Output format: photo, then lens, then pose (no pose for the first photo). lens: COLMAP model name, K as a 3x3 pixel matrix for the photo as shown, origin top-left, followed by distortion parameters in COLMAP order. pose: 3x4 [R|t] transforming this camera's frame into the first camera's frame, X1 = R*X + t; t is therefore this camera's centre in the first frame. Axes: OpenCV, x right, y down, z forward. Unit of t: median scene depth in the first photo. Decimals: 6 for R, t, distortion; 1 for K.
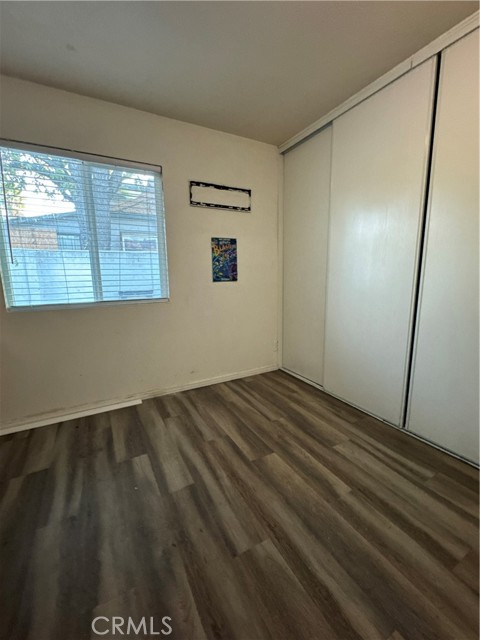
lens RADIAL K [[255.9, 0, 240.5], [0, 255.9, 318.4], [0, 0, 1]] dist [-0.003131, 0.000025]
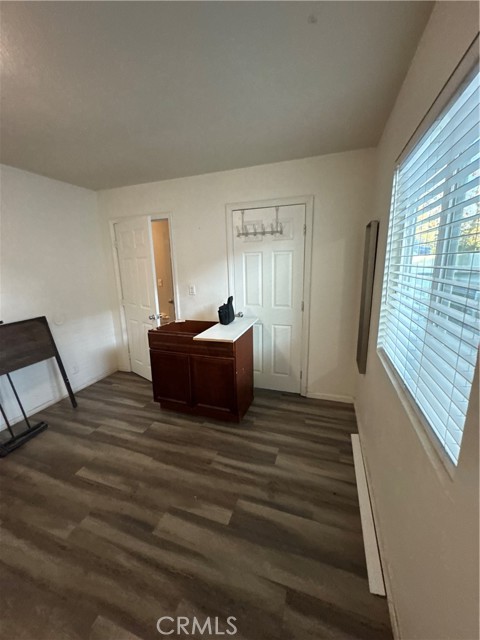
lens RADIAL K [[255.9, 0, 240.2], [0, 255.9, 319.8], [0, 0, 1]] dist [-0.003131, 0.000025]
pose [[-0.741919, 0.175859, -0.647016, 0.065213], [-0.082824, 0.933562, 0.348715, -0.505249], [0.665354, 0.312306, -0.678062, 1.519013]]
